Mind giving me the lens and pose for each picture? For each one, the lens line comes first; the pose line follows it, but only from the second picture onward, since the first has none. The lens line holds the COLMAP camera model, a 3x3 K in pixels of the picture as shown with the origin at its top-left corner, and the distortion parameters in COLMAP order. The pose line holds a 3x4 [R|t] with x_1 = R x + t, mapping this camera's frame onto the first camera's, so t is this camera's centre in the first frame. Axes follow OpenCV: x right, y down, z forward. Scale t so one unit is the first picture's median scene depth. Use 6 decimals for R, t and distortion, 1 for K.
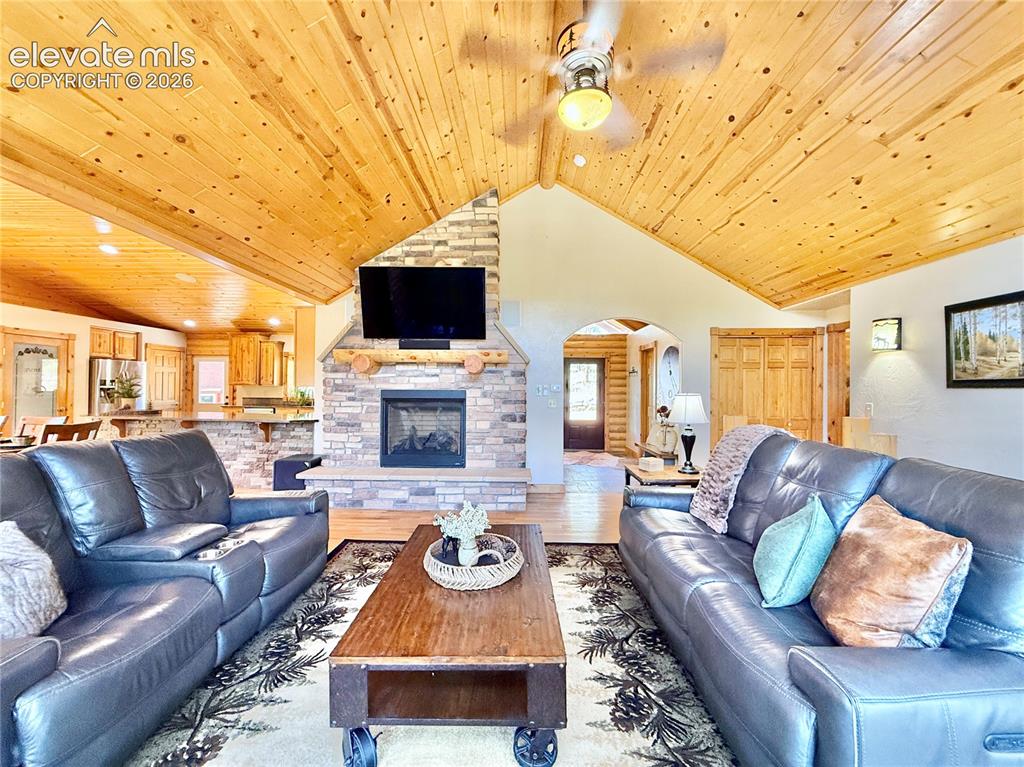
lens RADIAL K [[406.4, 0, 511.9], [0, 406.4, 383.4], [0, 0, 1]] dist [0.000106, -0.000065]
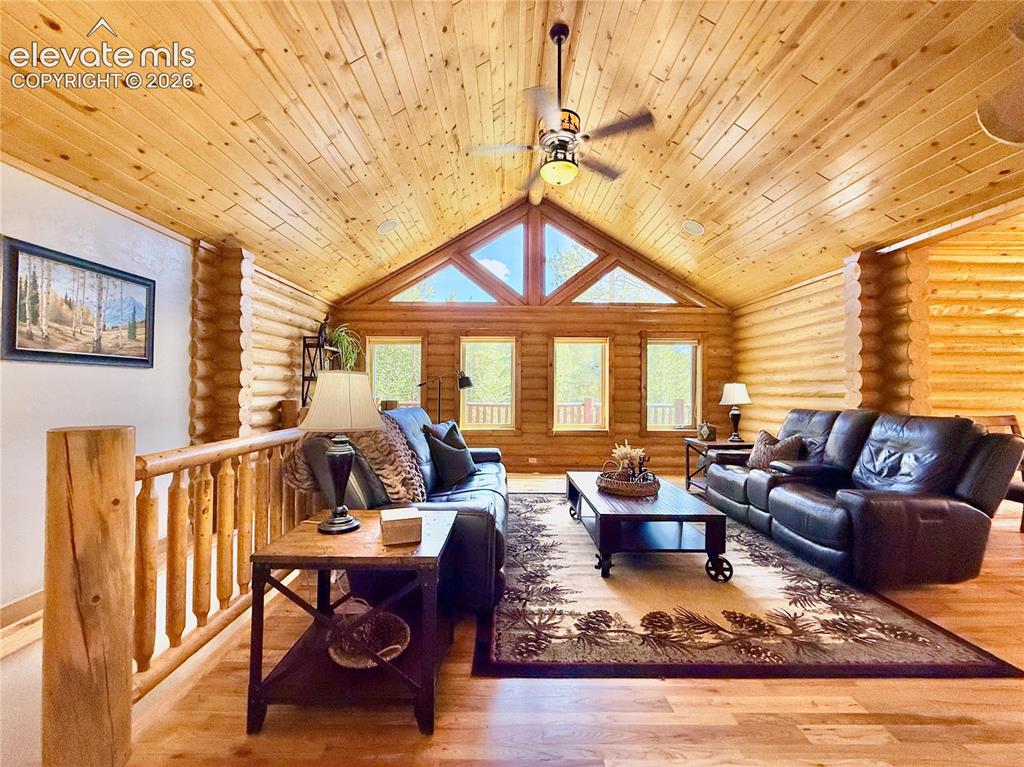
lens RADIAL K [[406.4, 0, 512.2], [0, 406.4, 383.5], [0, 0, 1]] dist [0.000106, -0.000065]
pose [[-0.999369, -0.011222, -0.033696, 0.282775], [-0.010424, 0.999663, -0.023783, 0.058991], [0.033952, -0.023417, -0.999149, 1.764704]]
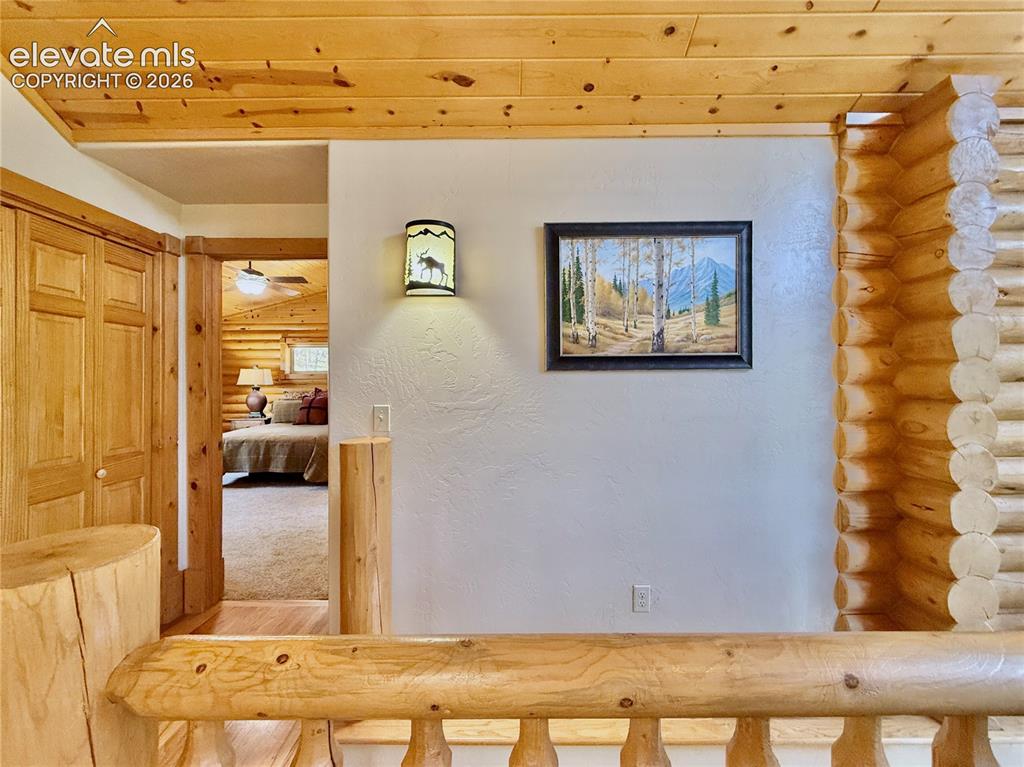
lens RADIAL K [[406.4, 0, 512.1], [0, 406.4, 384.2], [0, 0, 1]] dist [0.000106, -0.000065]
pose [[-0.021833, -0.010773, 0.999704, 0.538640], [-0.005955, 0.999926, 0.010645, 0.025472], [-0.999744, -0.005721, -0.021896, 1.113233]]
